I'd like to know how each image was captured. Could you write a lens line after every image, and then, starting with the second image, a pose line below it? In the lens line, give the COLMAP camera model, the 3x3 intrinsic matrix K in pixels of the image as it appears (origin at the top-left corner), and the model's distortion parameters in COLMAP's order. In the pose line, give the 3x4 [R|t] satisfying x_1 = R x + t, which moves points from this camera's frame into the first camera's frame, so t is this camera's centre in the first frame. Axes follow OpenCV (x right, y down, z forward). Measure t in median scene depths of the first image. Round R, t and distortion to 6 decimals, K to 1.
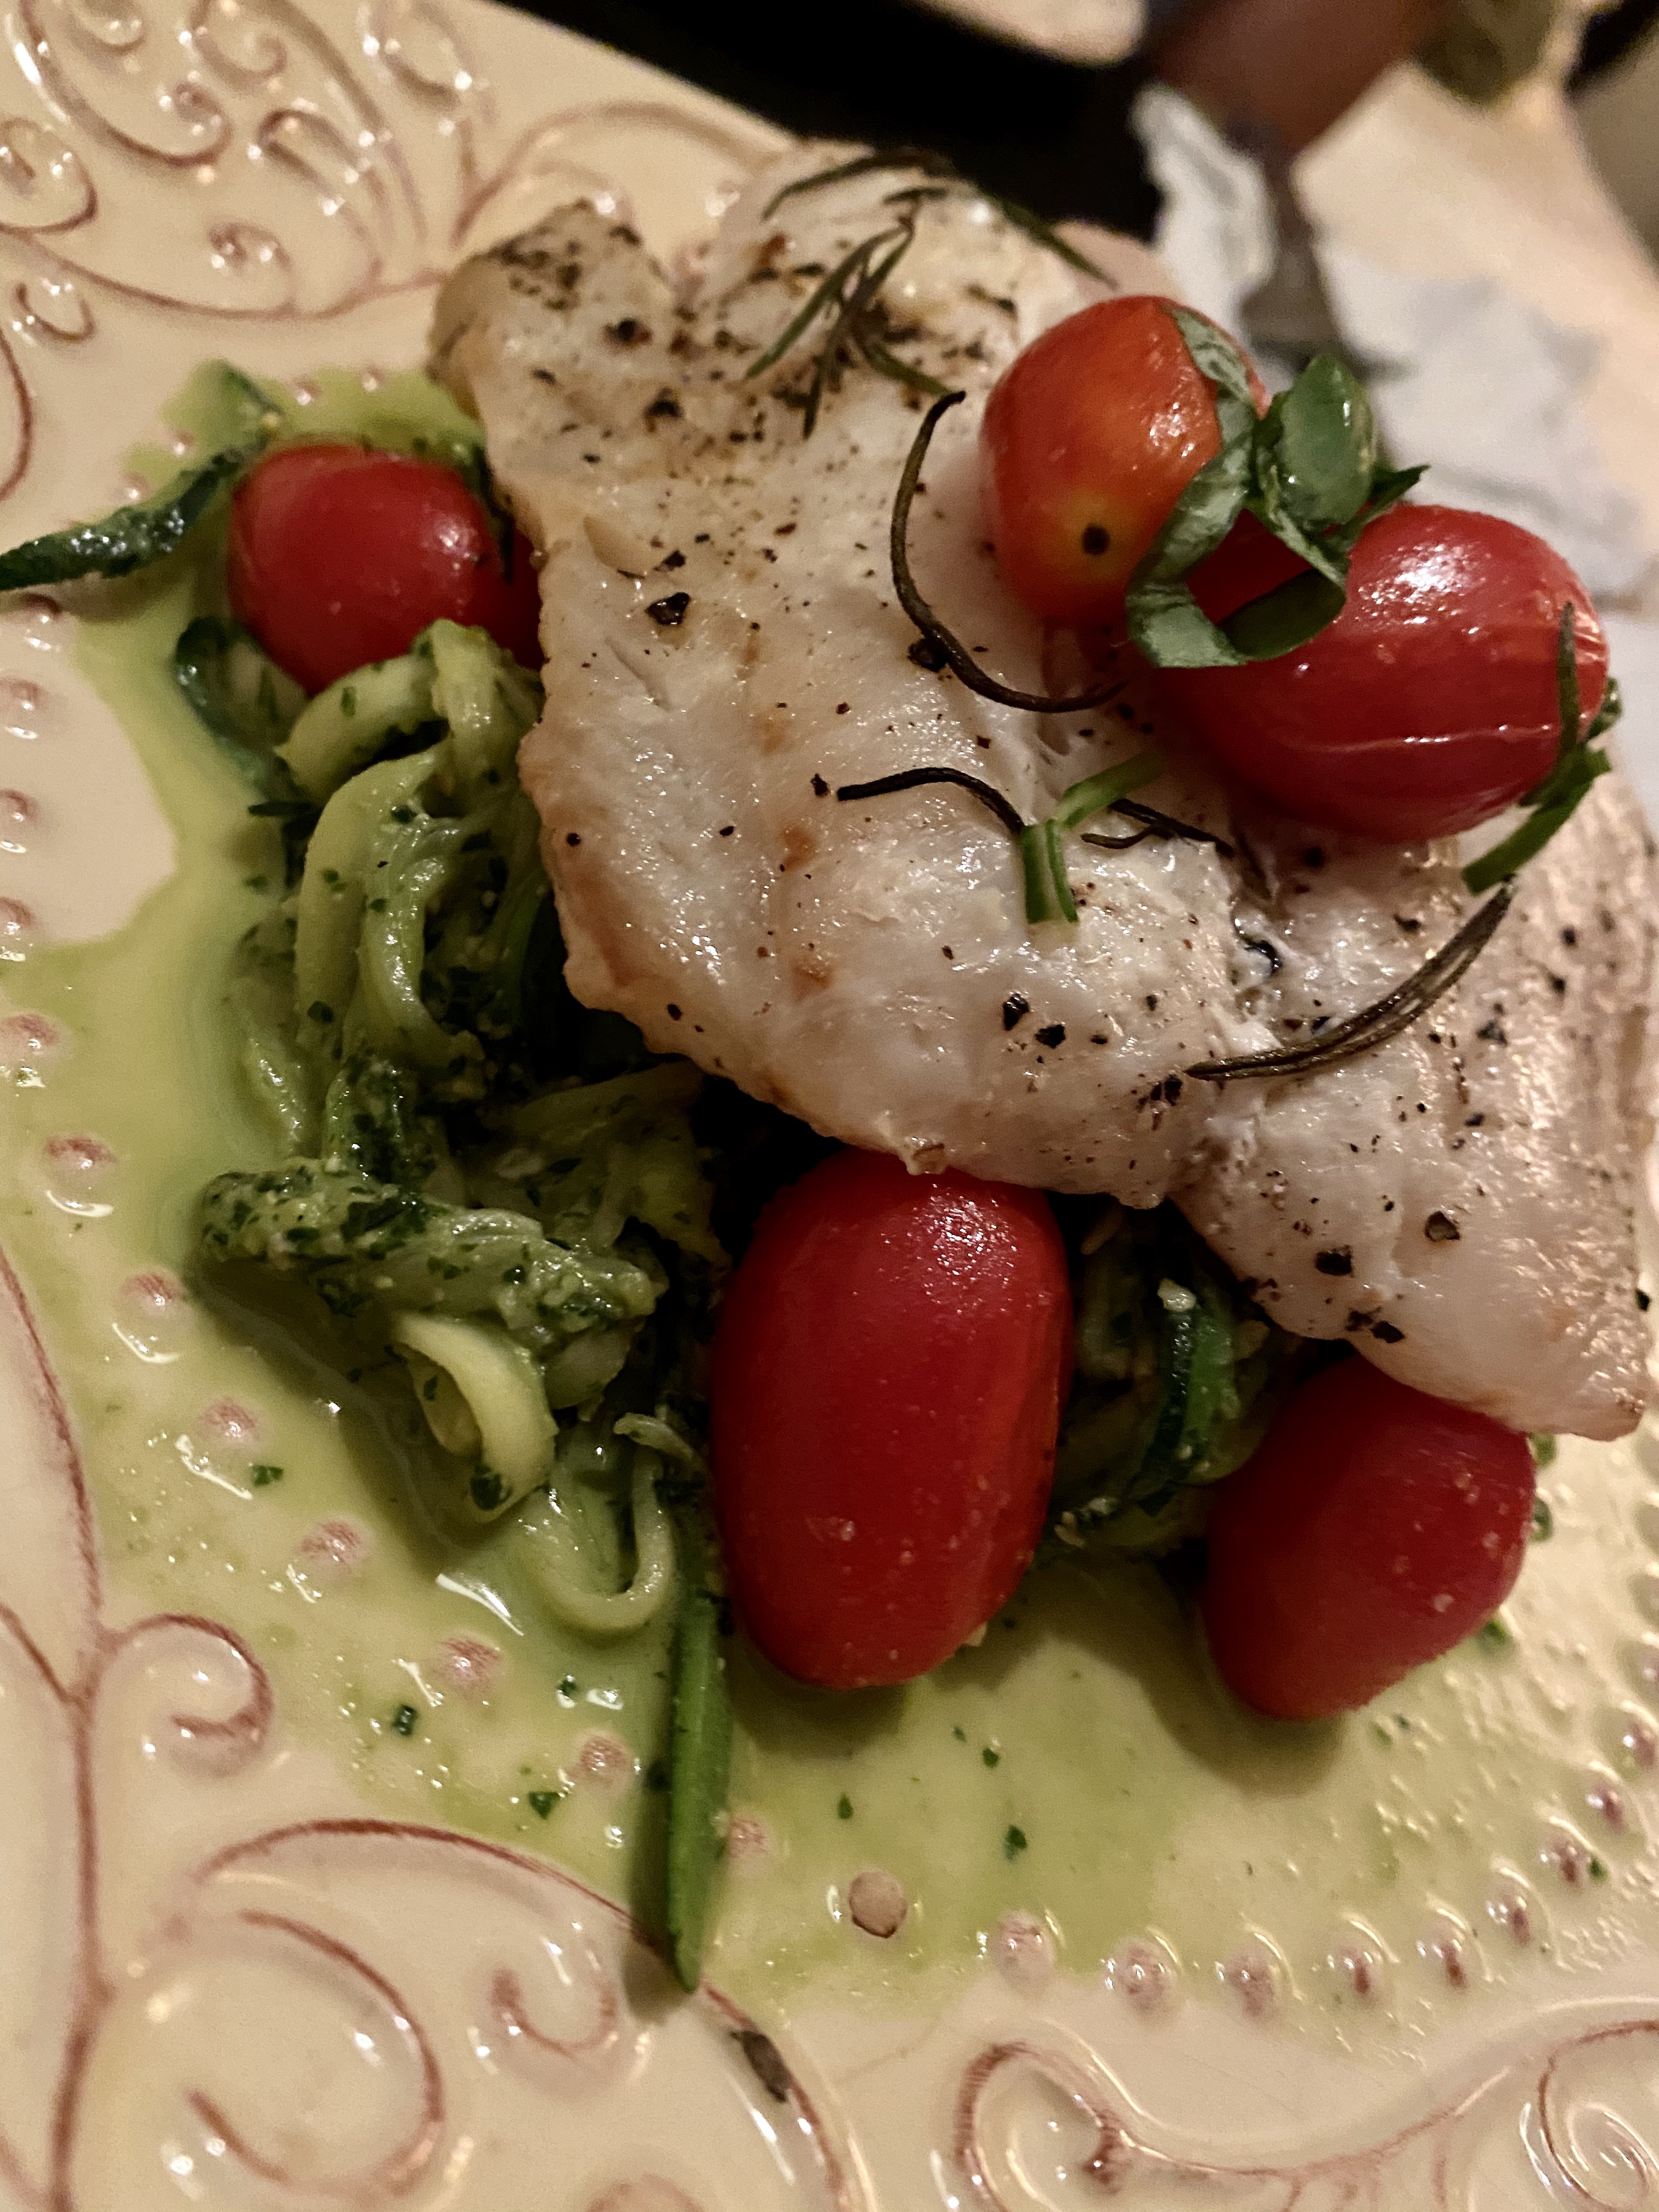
lens RADIAL K [[1807.3, 0, 840.1], [0, 1807.3, 1099.4], [0, 0, 1]] dist [0.059704, -0.161099]
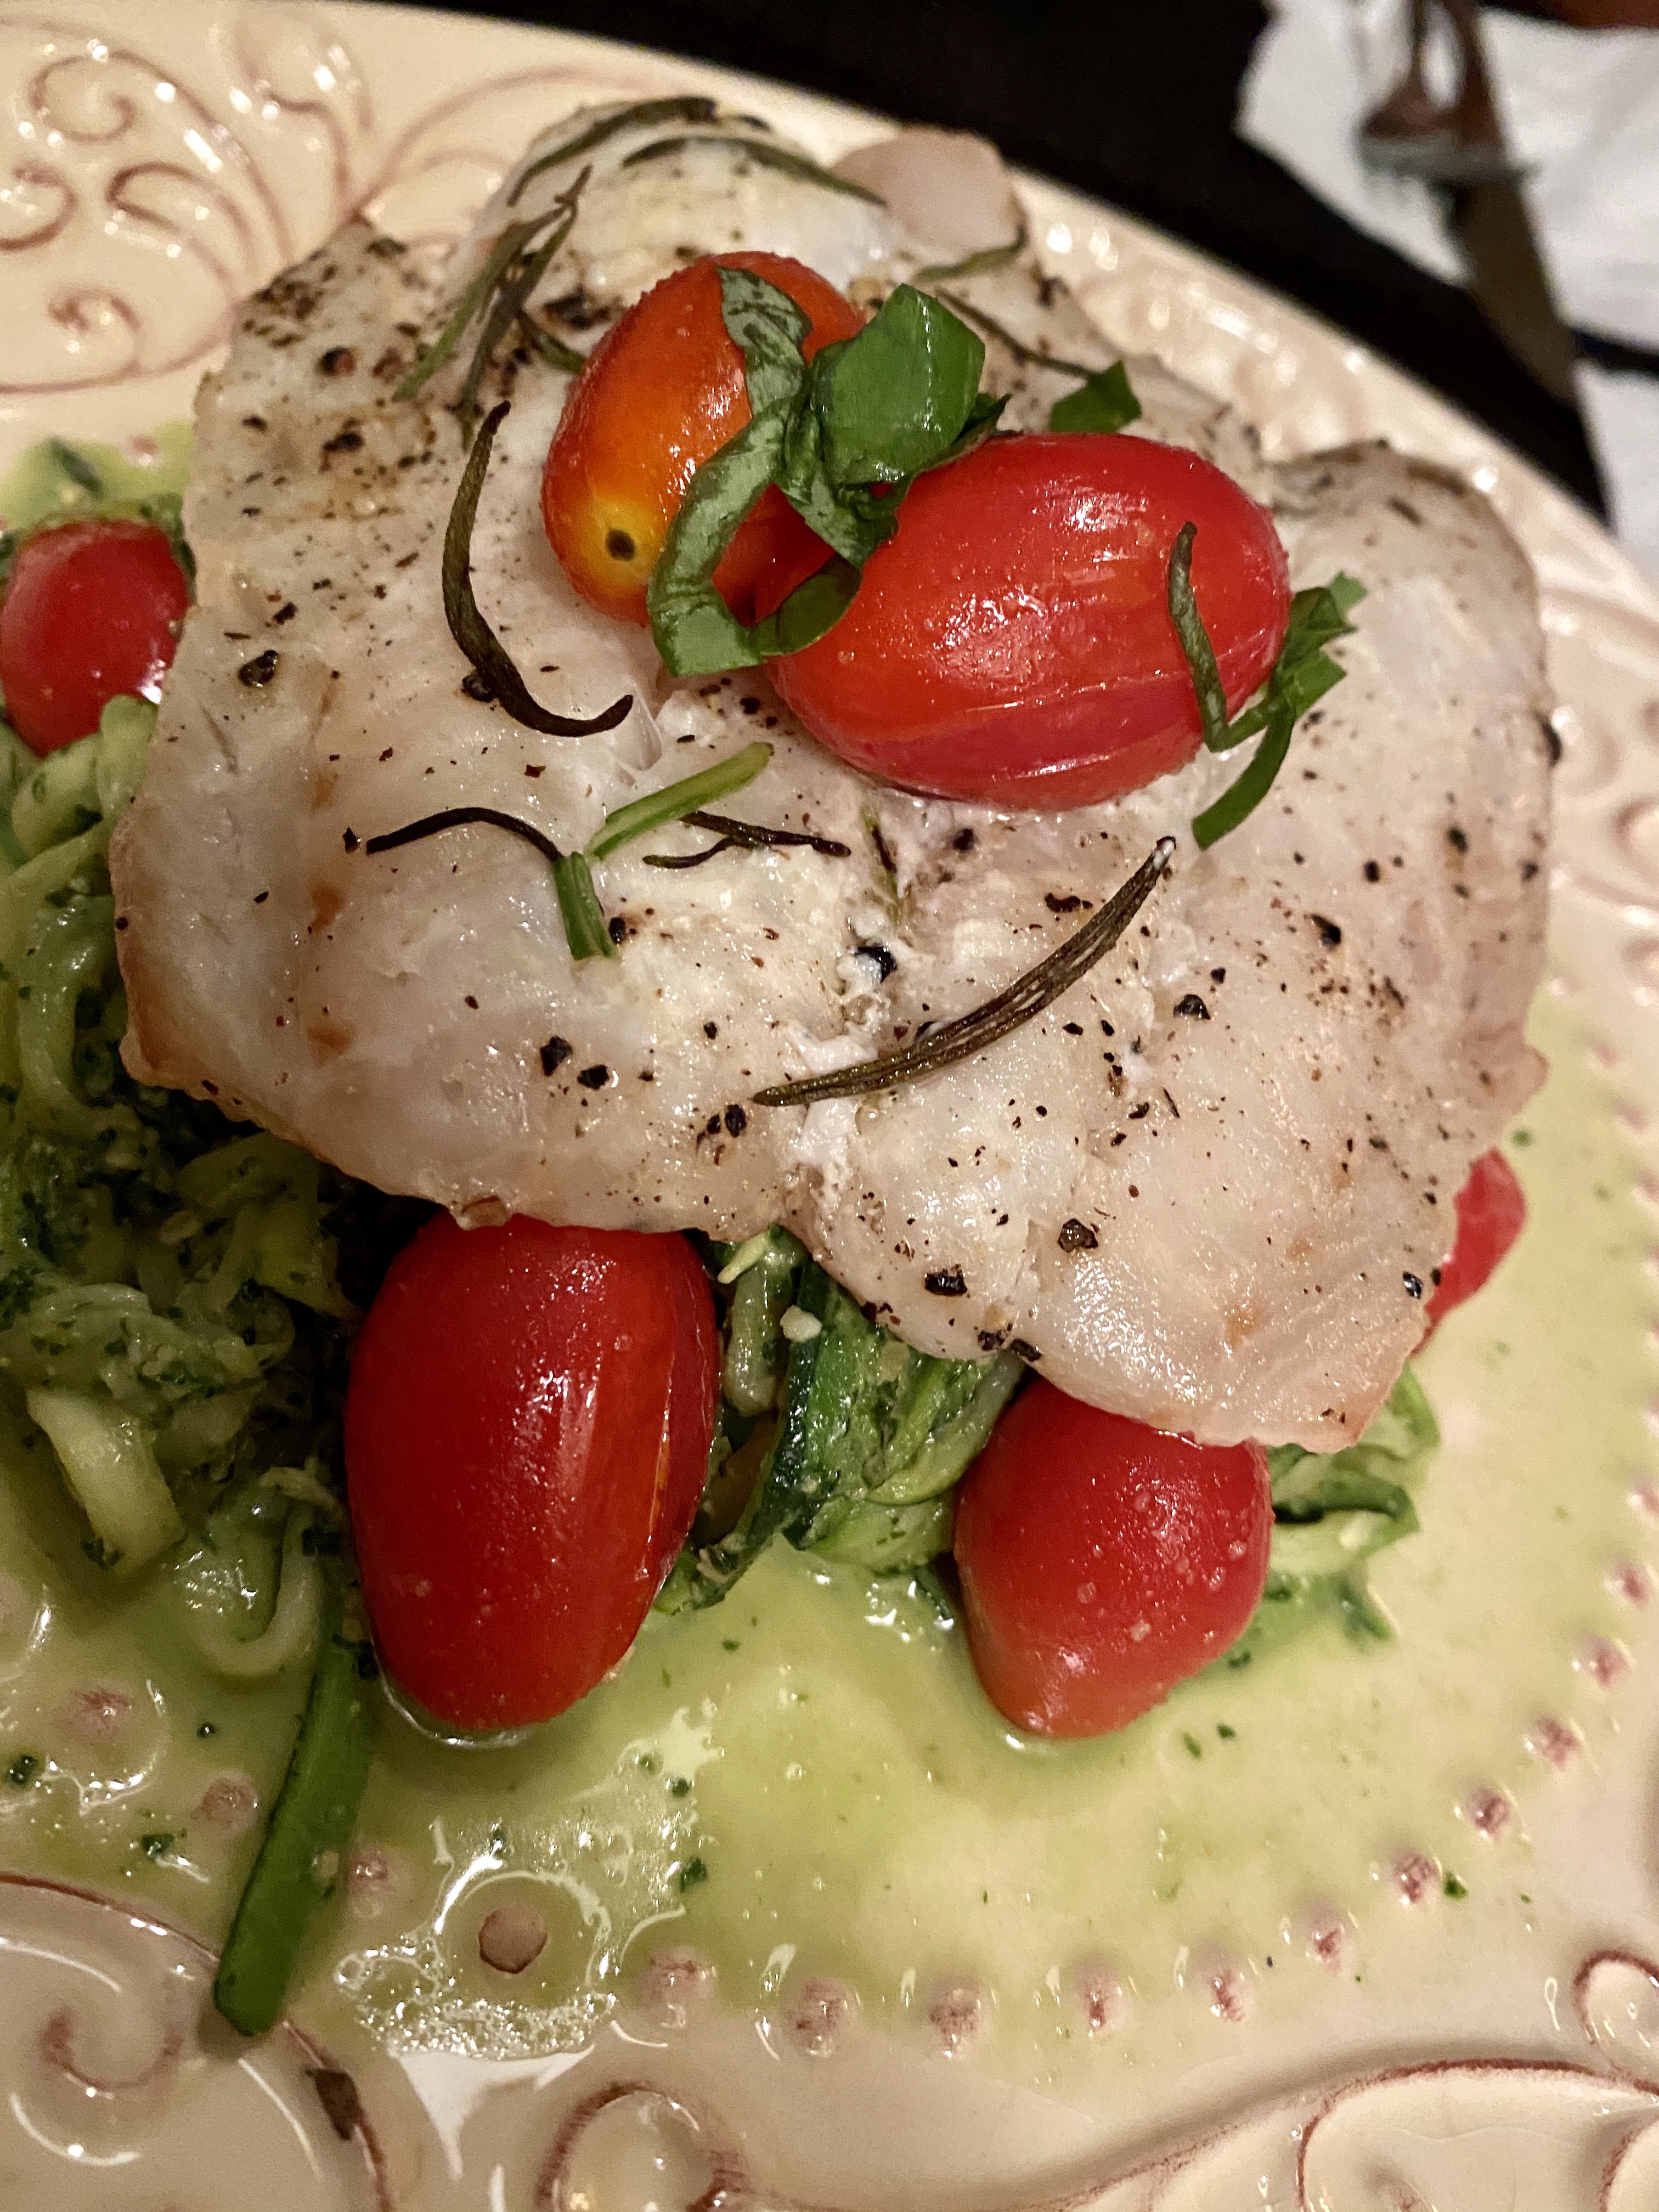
lens RADIAL K [[1786.2, 0, 831.7], [0, 1786.2, 1124.7], [0, 0, 1]] dist [0.058832, -0.120316]
pose [[0.972201, -0.070898, -0.223157, 0.428778], [0.086125, 0.994521, 0.059244, -0.052630], [0.217734, -0.076816, 0.972981, 0.087681]]
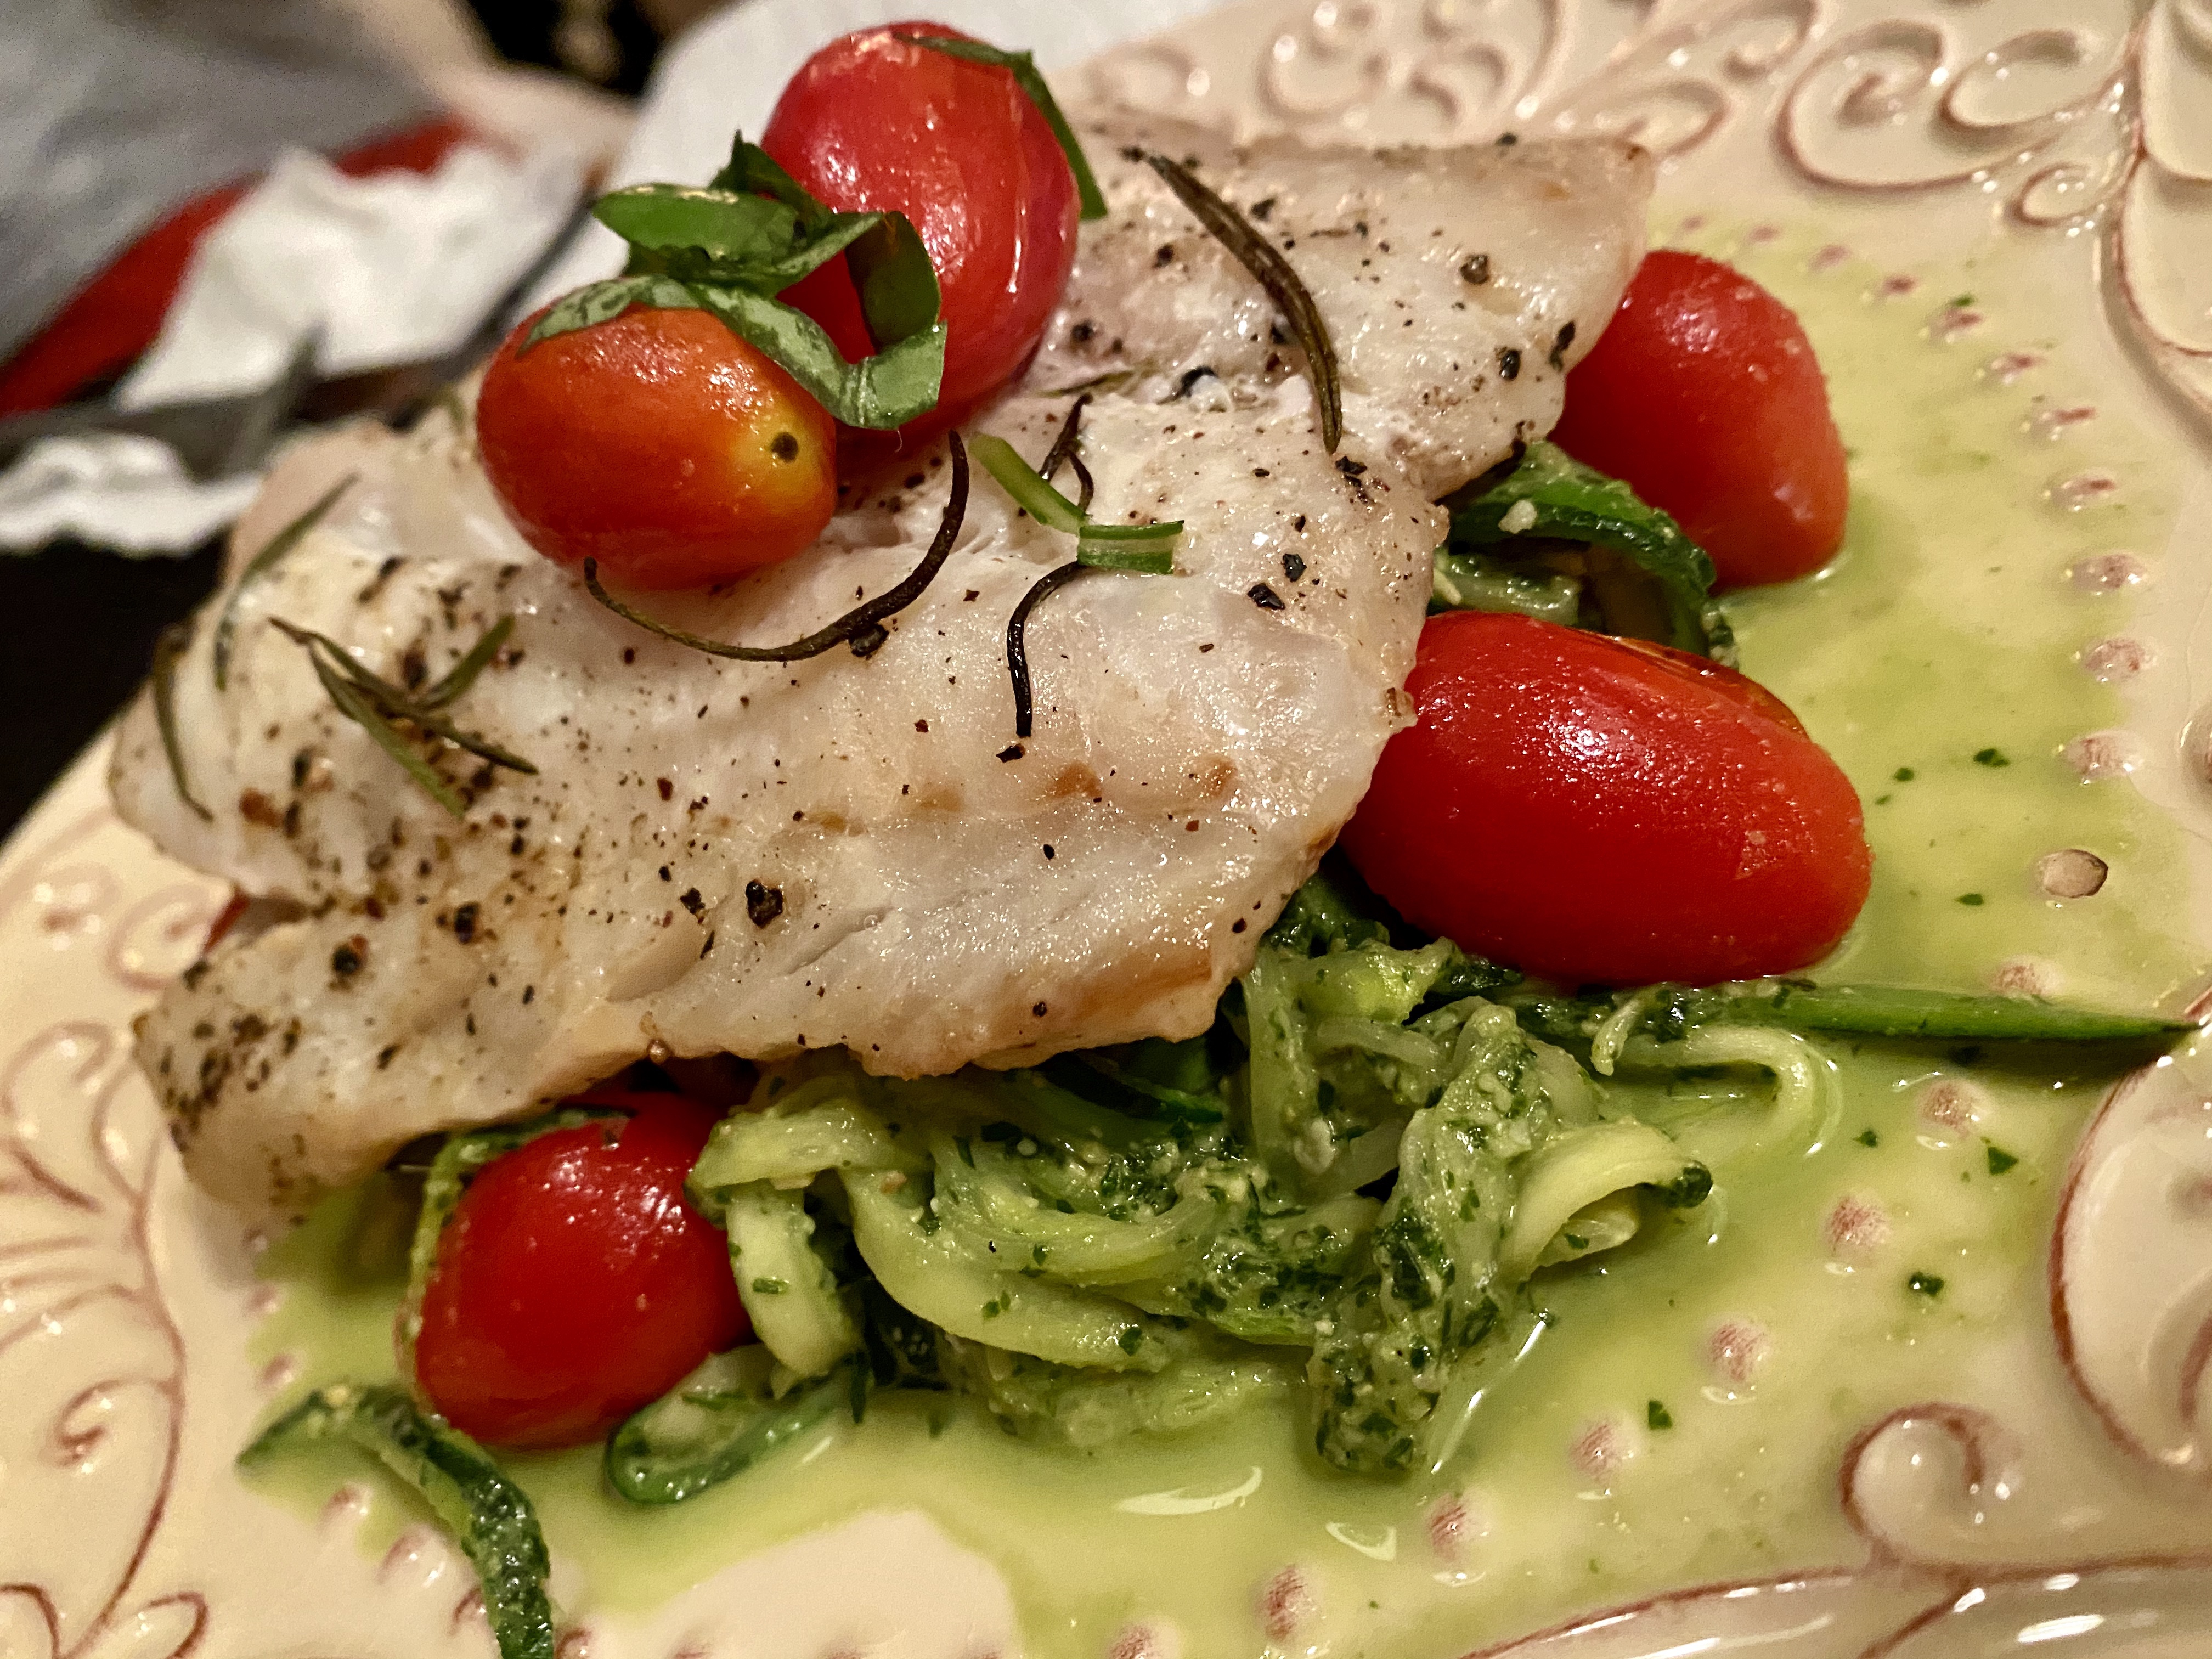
lens RADIAL K [[1807.3, 0, 1106.0], [0, 1807.3, 829.5], [0, 0, 1]] dist [0.059704, -0.161099]
pose [[0.133976, -0.976812, 0.167002, -0.193923], [0.978436, 0.157121, 0.134077, -0.234244], [-0.157207, 0.145438, 0.976798, 0.058005]]
